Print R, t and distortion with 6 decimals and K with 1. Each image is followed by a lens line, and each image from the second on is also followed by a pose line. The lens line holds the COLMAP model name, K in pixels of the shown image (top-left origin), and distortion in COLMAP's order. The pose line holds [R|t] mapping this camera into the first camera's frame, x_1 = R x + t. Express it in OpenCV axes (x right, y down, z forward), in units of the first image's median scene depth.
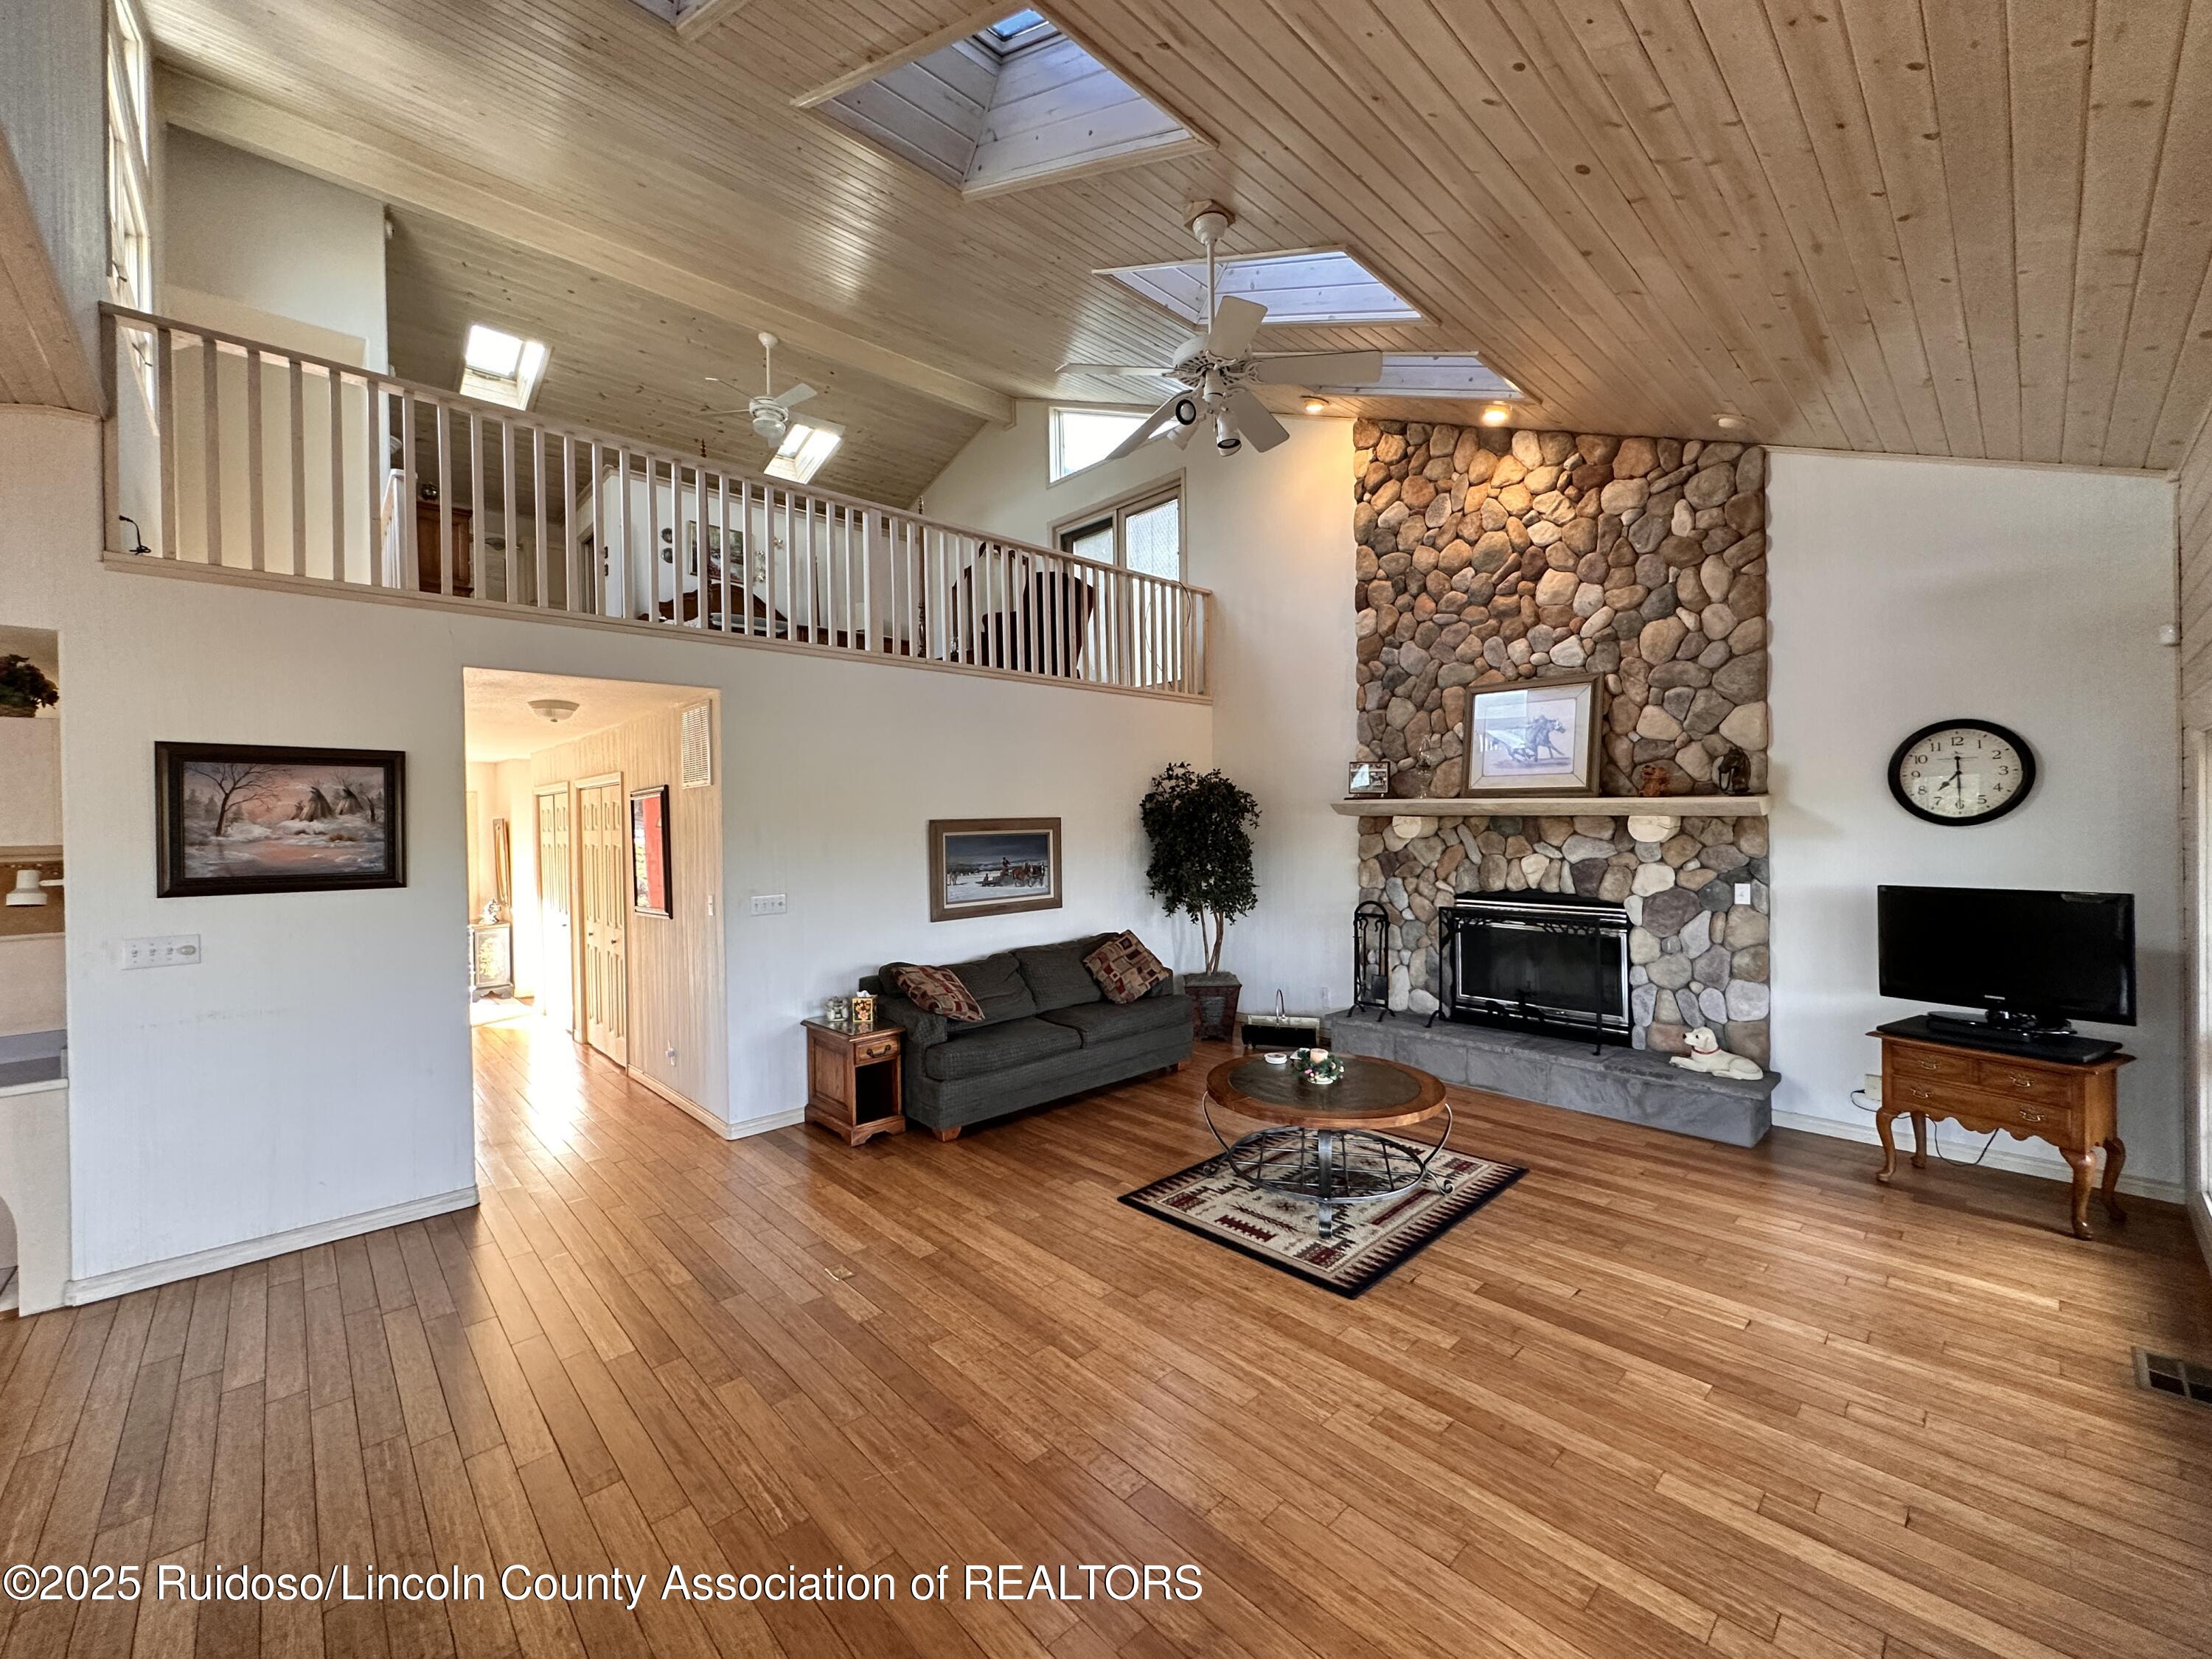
lens RADIAL K [[889.2, 0, 1106.0], [0, 889.2, 829.5], [0, 0, 1]] dist [-0.002824, -0.000048]
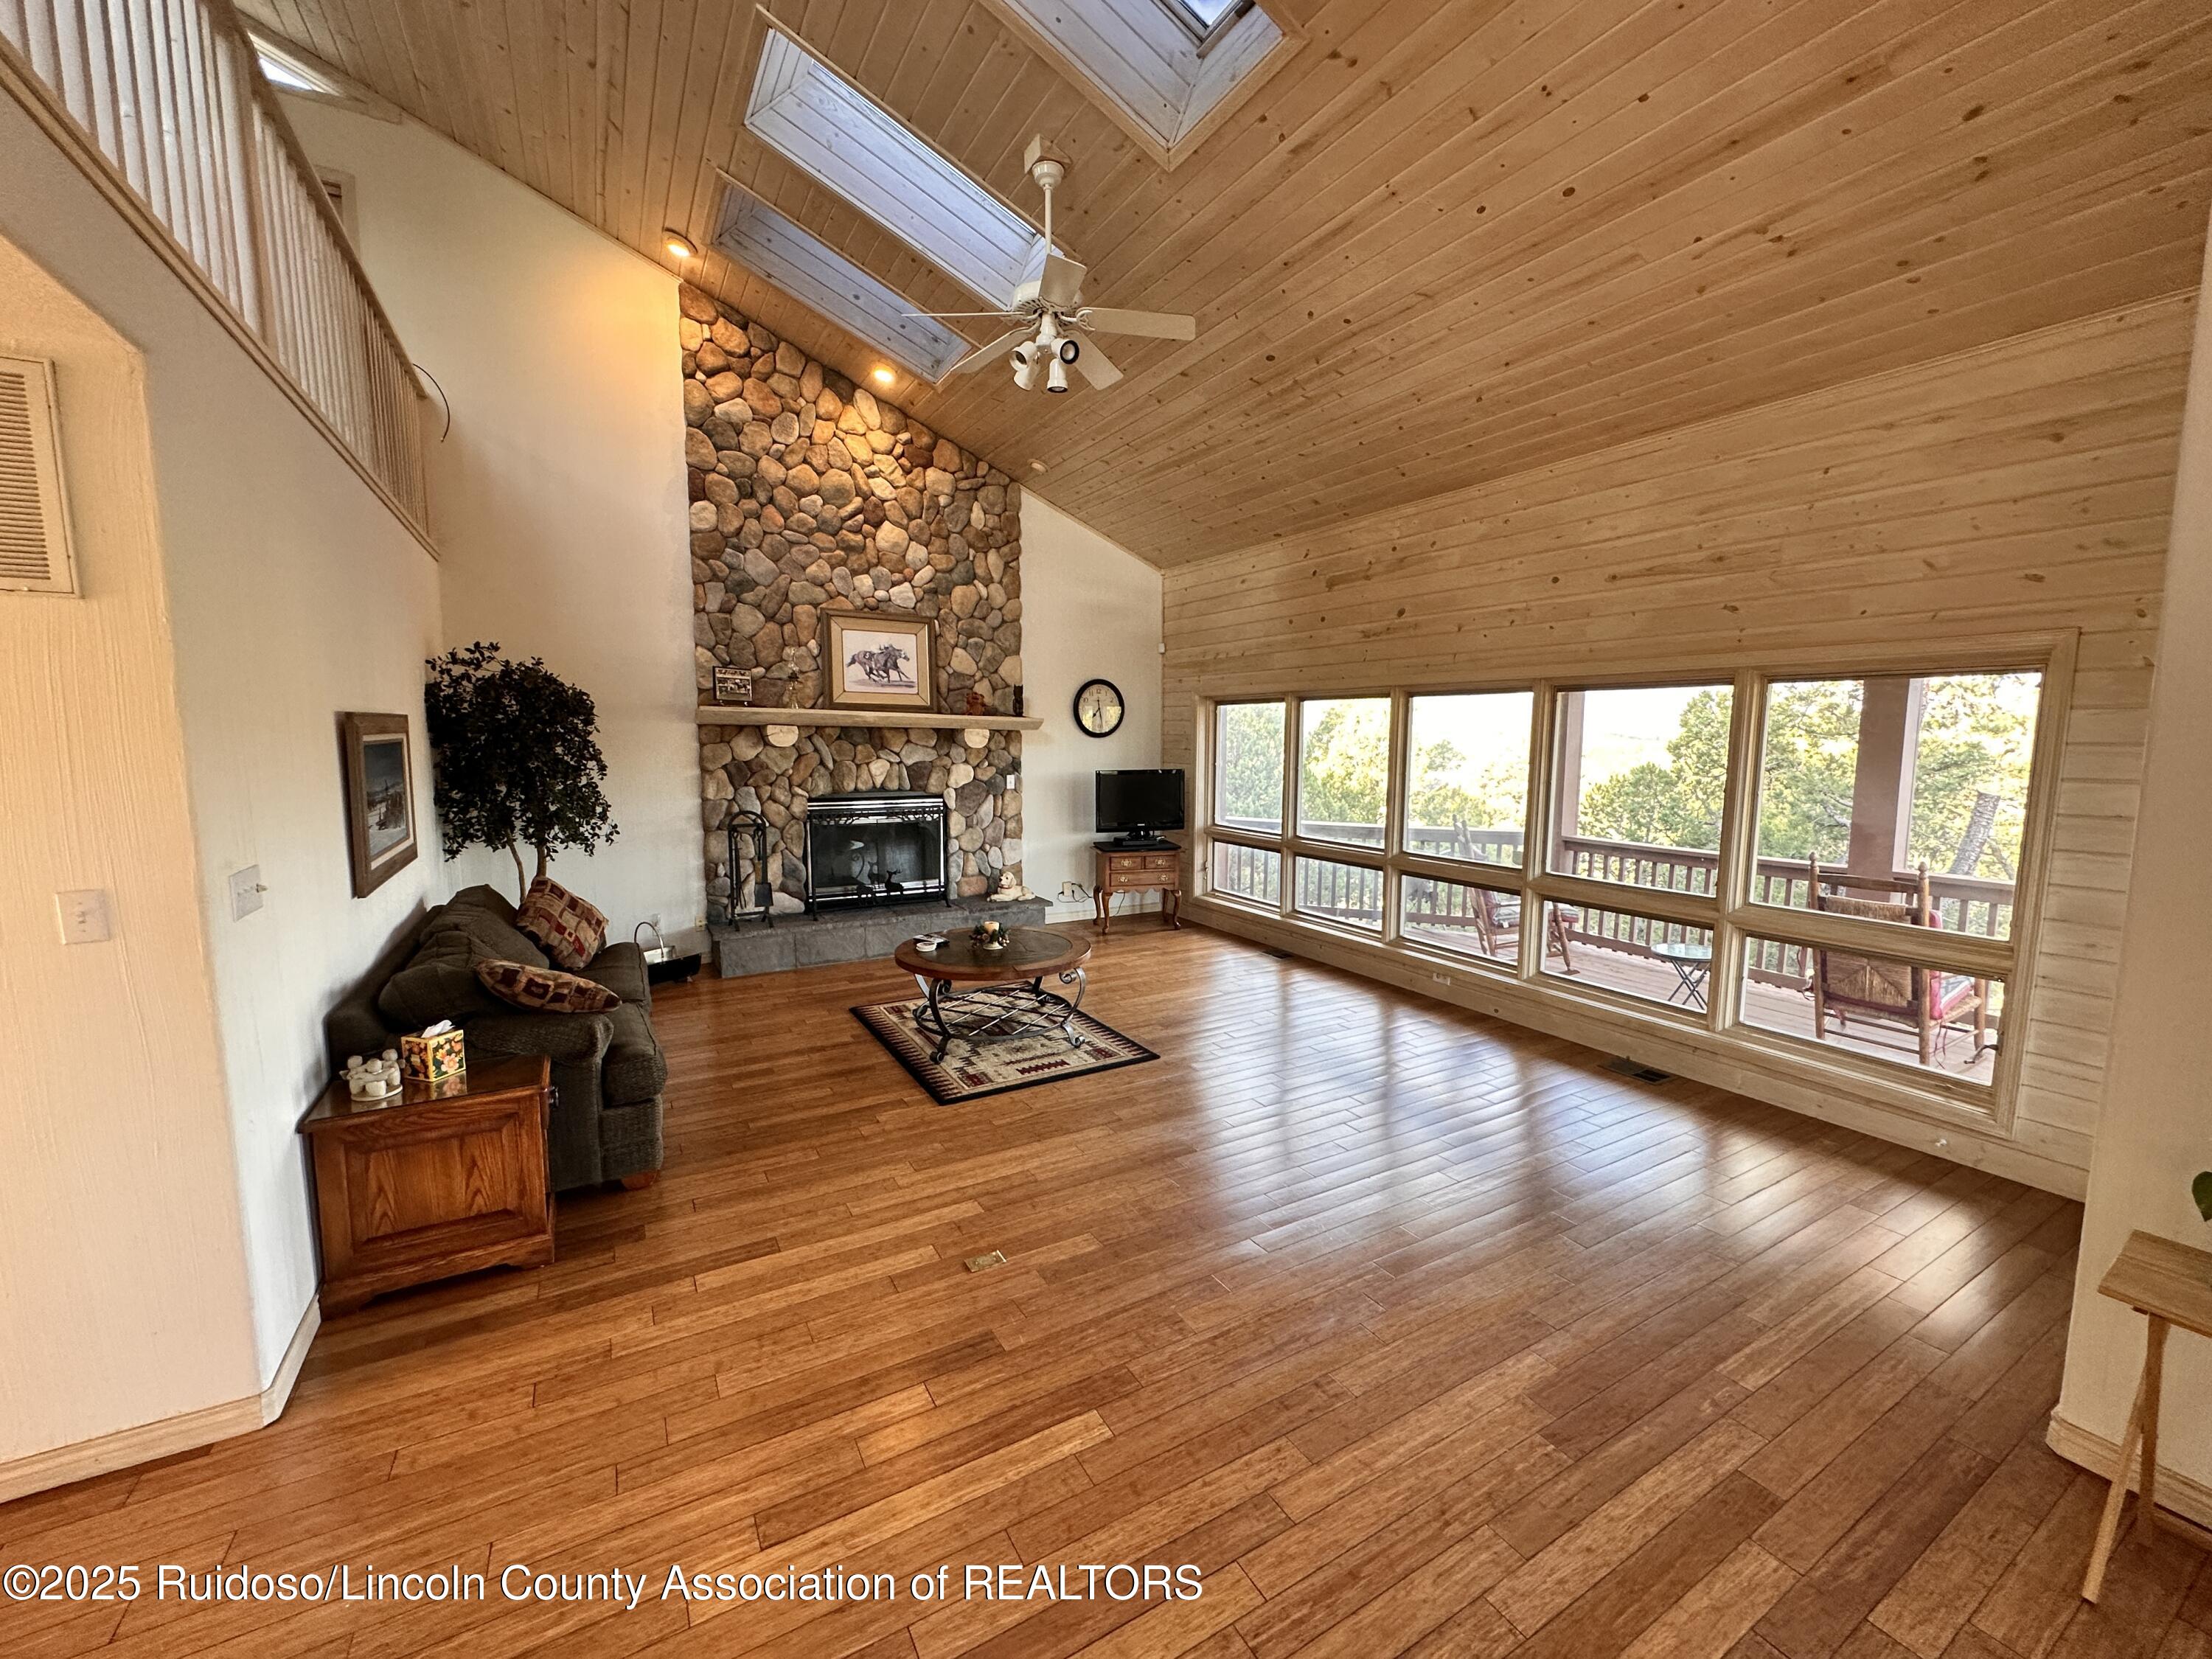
lens RADIAL K [[889.2, 0, 1106.0], [0, 889.2, 829.5], [0, 0, 1]] dist [-0.002824, -0.000048]
pose [[0.224794, -0.090903, 0.970157, -0.640135], [0.001448, 0.995669, 0.092958, 0.010996], [-0.974405, -0.019492, 0.223952, 0.434863]]
